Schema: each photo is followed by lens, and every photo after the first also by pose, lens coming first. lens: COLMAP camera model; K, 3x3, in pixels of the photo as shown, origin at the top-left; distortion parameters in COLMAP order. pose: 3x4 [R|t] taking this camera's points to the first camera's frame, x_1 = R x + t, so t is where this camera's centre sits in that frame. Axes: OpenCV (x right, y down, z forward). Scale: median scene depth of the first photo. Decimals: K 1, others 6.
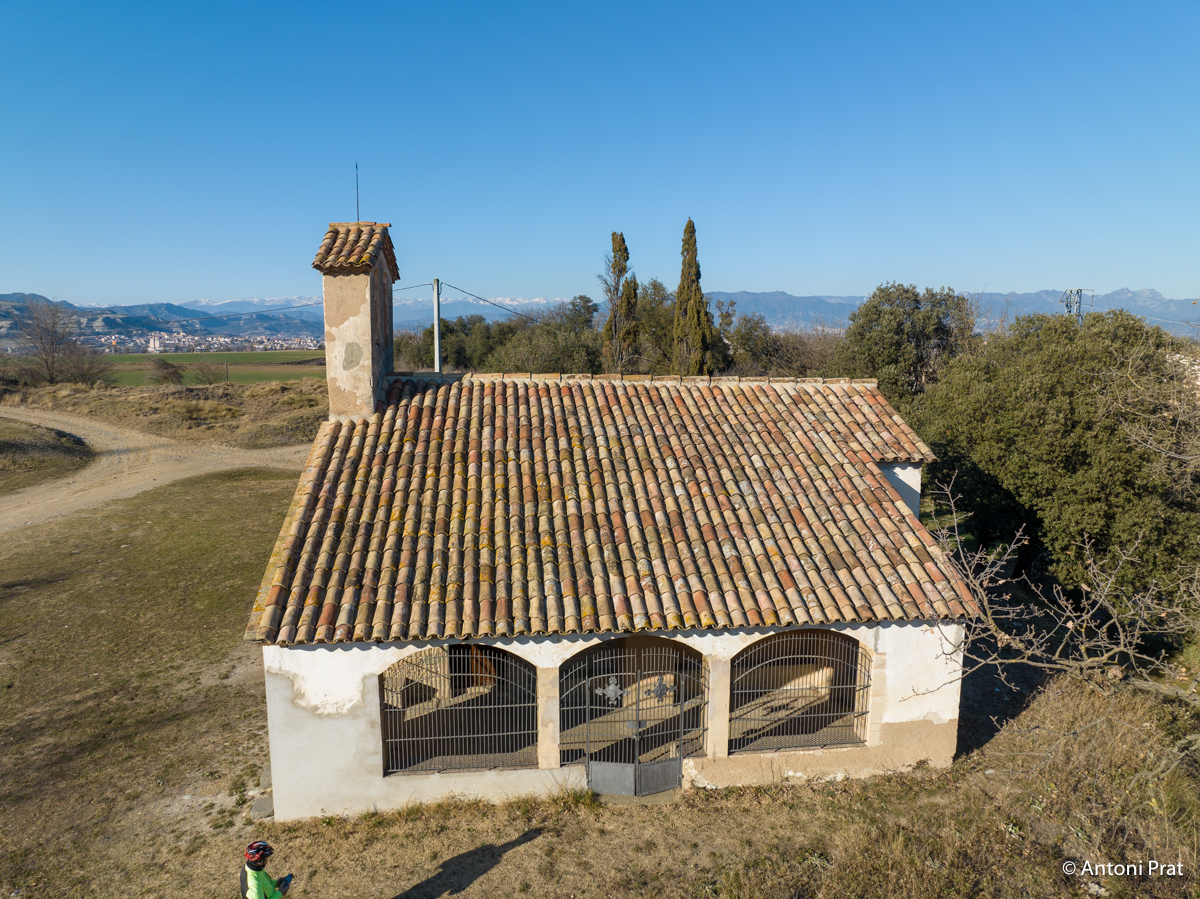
lens RADIAL K [[846.0, 0, 600.0], [0, 846.0, 449.5], [0, 0, 1]] dist [-0.041191, 0.010454]
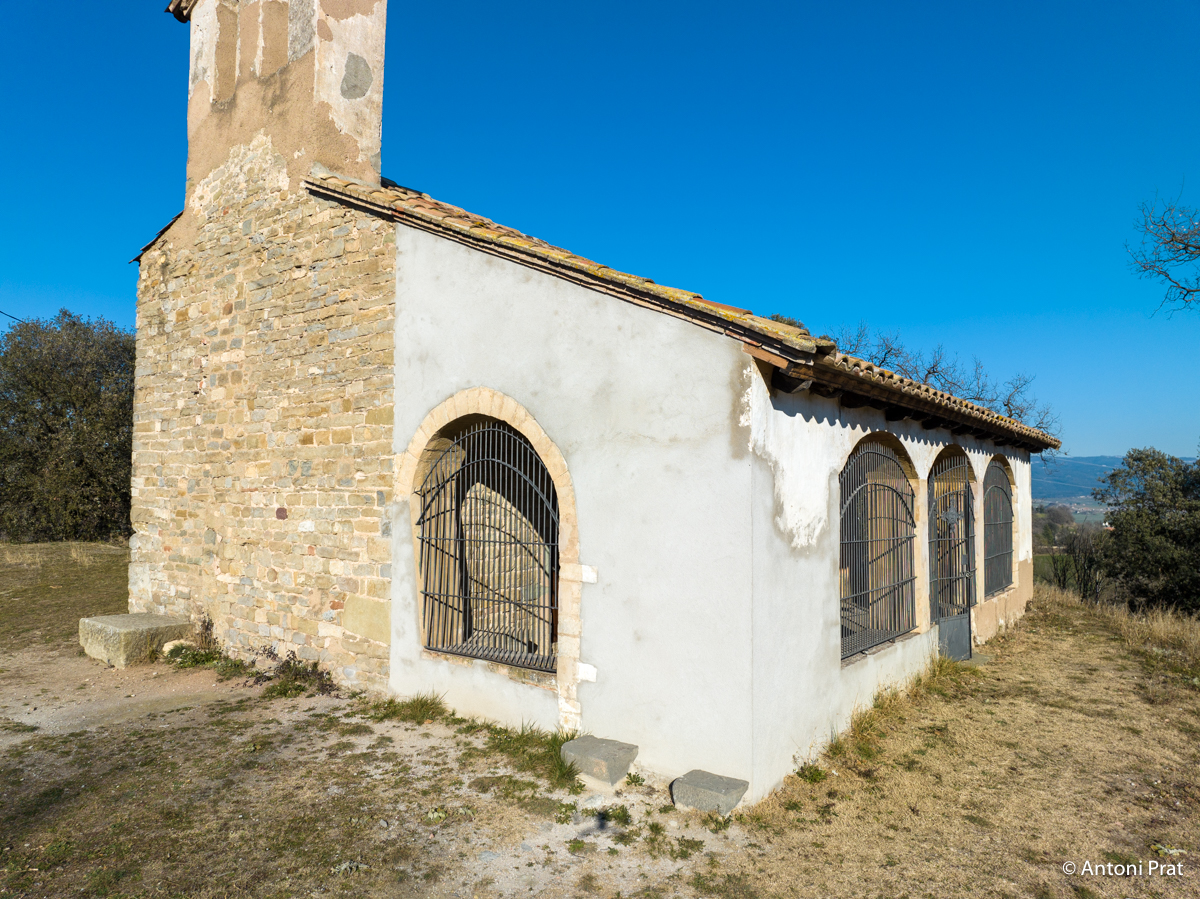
lens RADIAL K [[846.0, 0, 600.0], [0, 846.0, 449.5], [0, 0, 1]] dist [-0.041191, 0.010454]
pose [[0.692835, 0.038516, 0.720067, -0.750135], [0.094453, 0.985122, -0.143574, 0.304761], [-0.714883, 0.167485, 0.678889, 0.696456]]
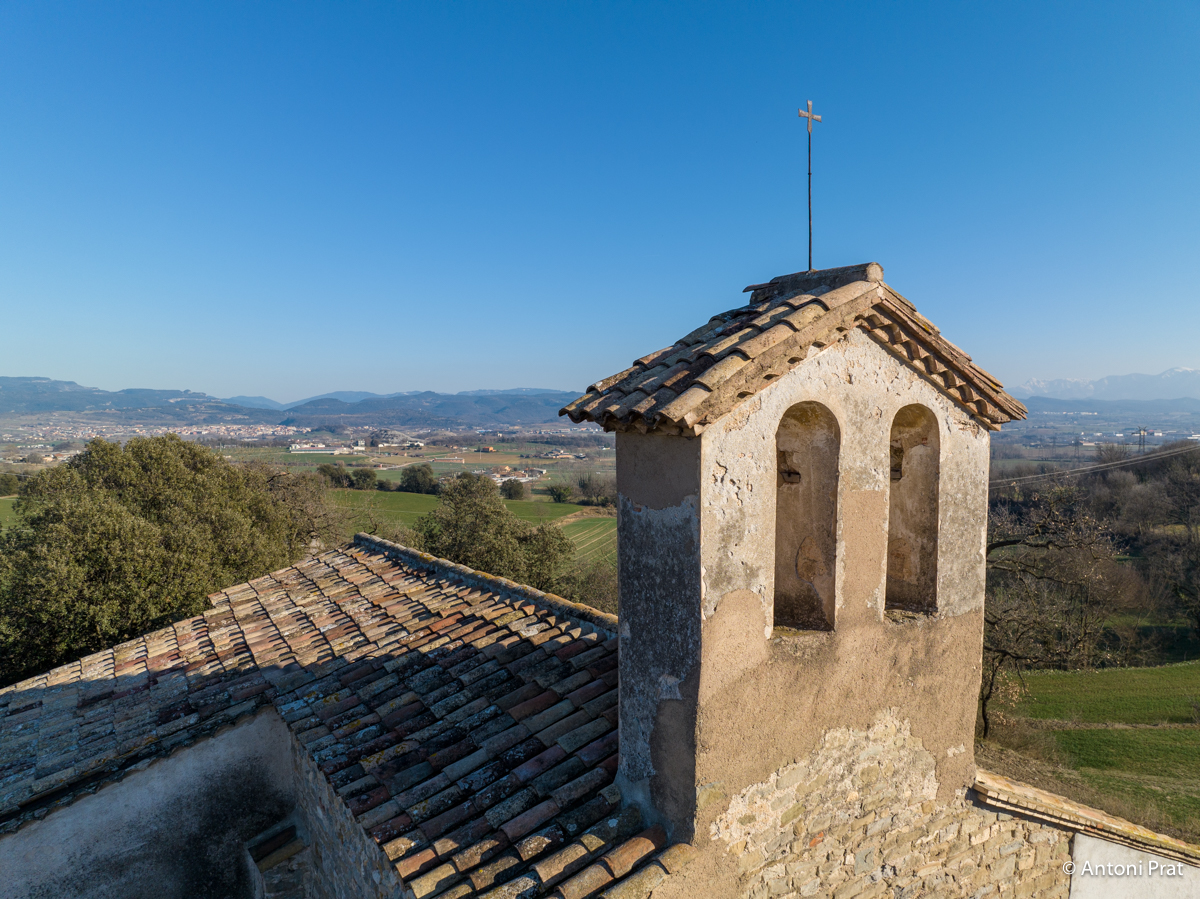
lens RADIAL K [[846.0, 0, 600.0], [0, 846.0, 449.5], [0, 0, 1]] dist [-0.041191, 0.010454]
pose [[-0.427180, -0.039194, 0.903317, -0.790584], [0.115780, 0.988464, 0.097641, -0.334581], [-0.896723, 0.146296, -0.417714, 1.714753]]
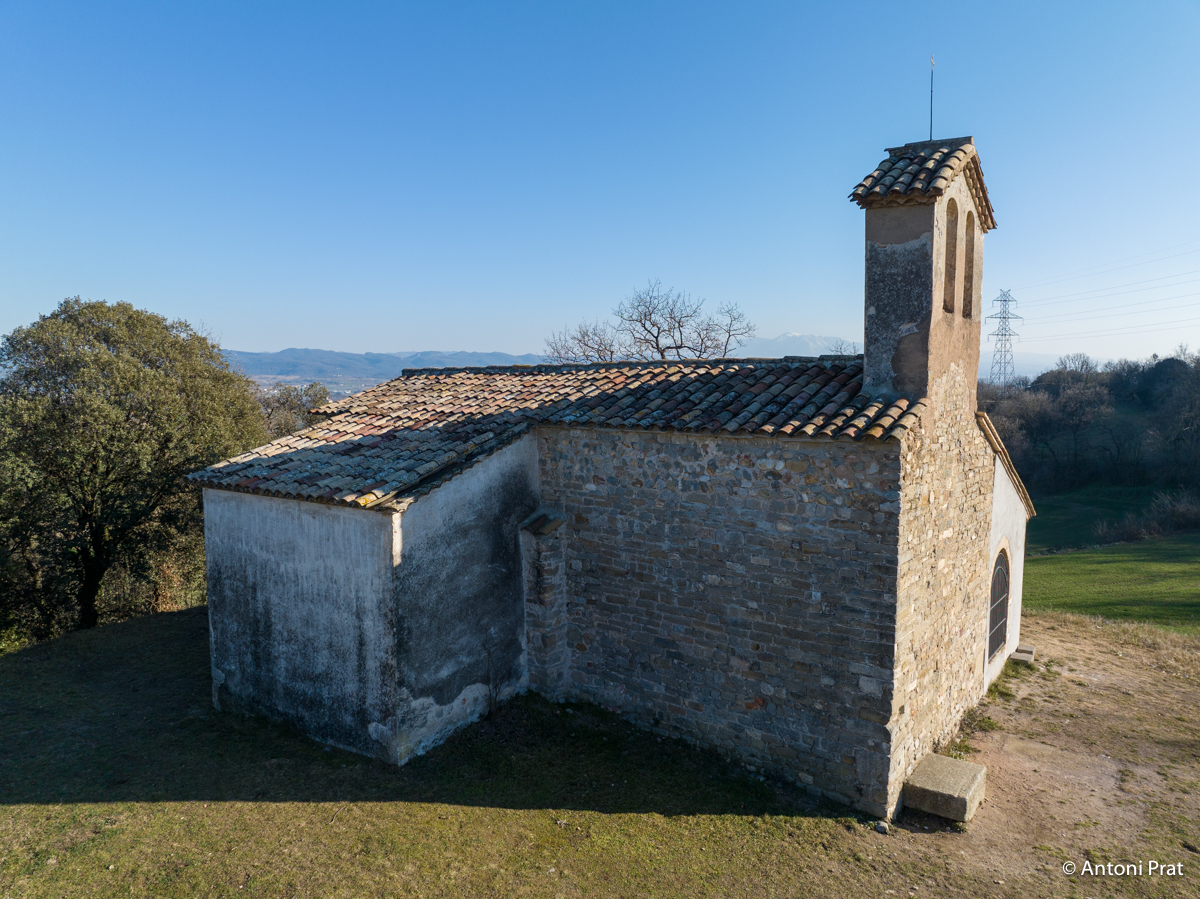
lens RADIAL K [[846.0, 0, 600.0], [0, 846.0, 449.5], [0, 0, 1]] dist [-0.041191, 0.010454]
pose [[-0.736983, -0.061244, 0.673131, -0.790262], [0.086839, 0.979054, 0.184155, -0.235785], [-0.670310, 0.194173, -0.716227, 2.409417]]
